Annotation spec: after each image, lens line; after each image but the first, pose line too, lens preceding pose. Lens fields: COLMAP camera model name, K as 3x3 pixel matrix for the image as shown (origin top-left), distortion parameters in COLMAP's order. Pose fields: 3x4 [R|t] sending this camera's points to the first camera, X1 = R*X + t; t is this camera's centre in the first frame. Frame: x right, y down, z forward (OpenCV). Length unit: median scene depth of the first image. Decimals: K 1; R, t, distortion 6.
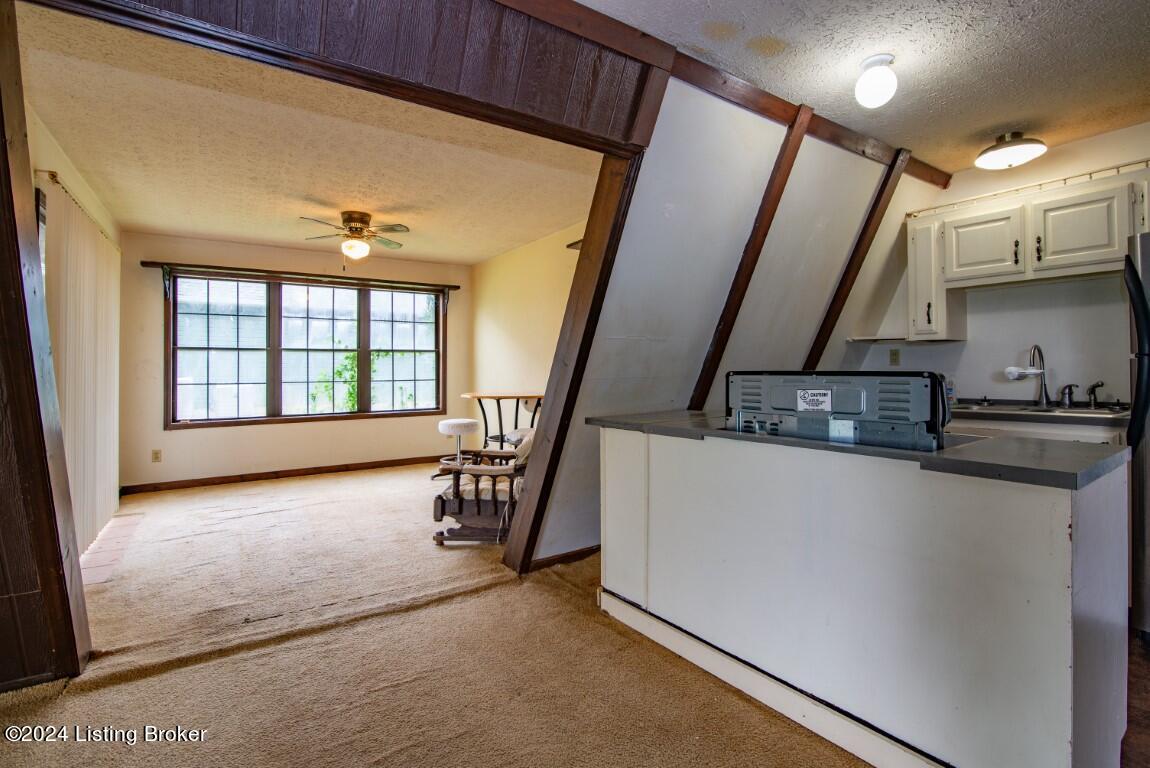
lens RADIAL K [[525.4, 0, 574.9], [0, 525.4, 378.6], [0, 0, 1]] dist [-0.020283, 0.000354]
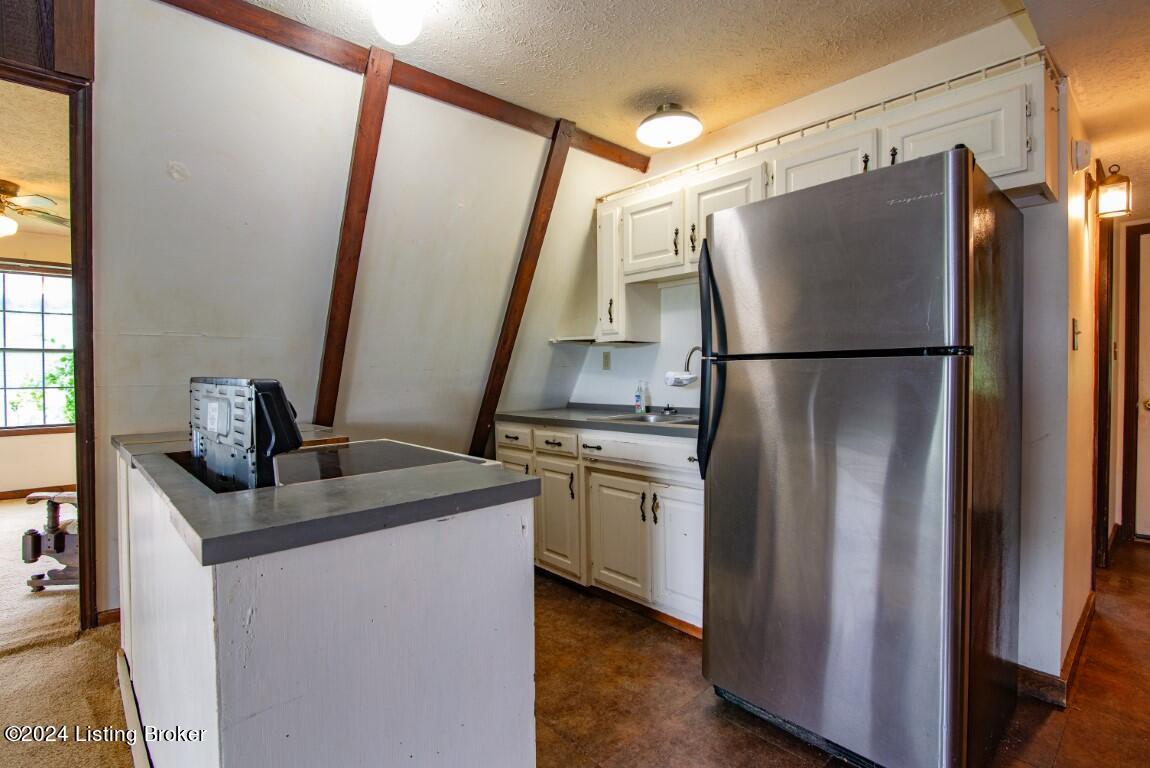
lens RADIAL K [[540.1, 0, 557.2], [0, 540.1, 394.6], [0, 0, 1]] dist [-0.020789, 0.000226]
pose [[0.990489, -0.002910, 0.137562, 0.464863], [0.000096, 0.999791, 0.020459, -0.001882], [-0.137593, -0.020251, 0.990282, 0.098271]]
